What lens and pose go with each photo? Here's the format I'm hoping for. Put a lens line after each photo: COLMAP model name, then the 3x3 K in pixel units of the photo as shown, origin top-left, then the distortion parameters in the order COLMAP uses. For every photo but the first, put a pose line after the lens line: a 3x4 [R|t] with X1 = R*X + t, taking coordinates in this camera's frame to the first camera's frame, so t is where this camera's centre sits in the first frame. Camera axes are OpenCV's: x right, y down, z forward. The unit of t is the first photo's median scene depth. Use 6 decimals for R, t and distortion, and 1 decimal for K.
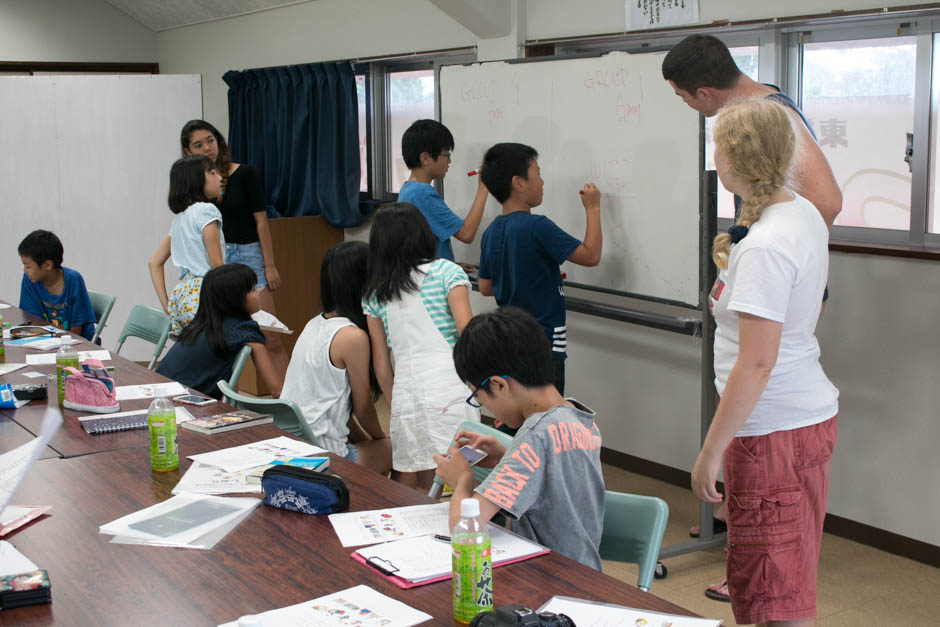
lens RADIAL K [[1260.7, 0, 467.6], [0, 1260.7, 311.7], [0, 0, 1]] dist [-0.061998, 0.000000]
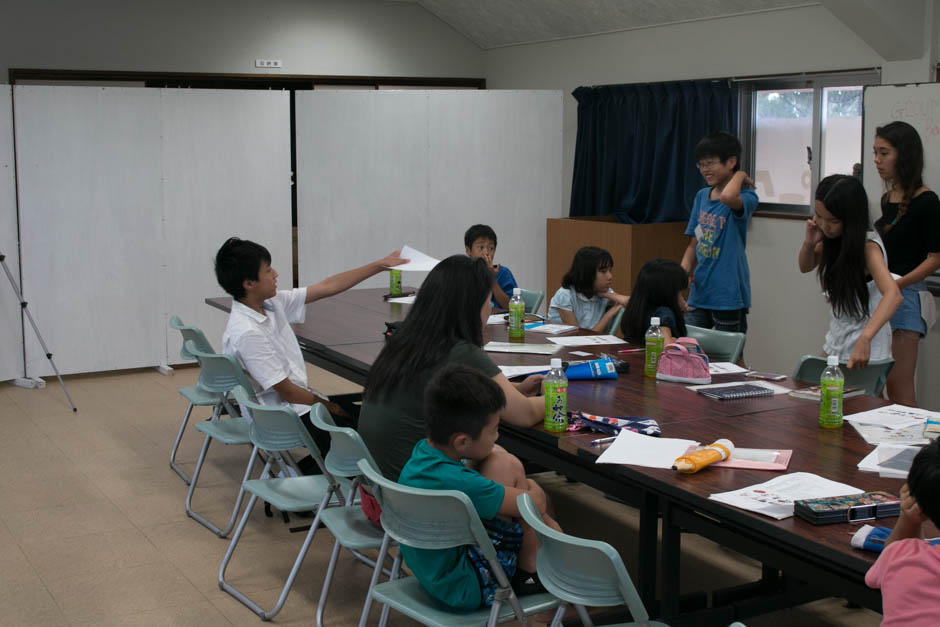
lens RADIAL K [[1260.7, 0, 465.4], [0, 1260.7, 319.9], [0, 0, 1]] dist [-0.061998, 0.000000]
pose [[0.995029, 0.021048, -0.097339, -0.302025], [-0.021514, 0.999762, -0.003735, 0.023299], [0.097237, 0.005811, 0.995244, -0.136504]]
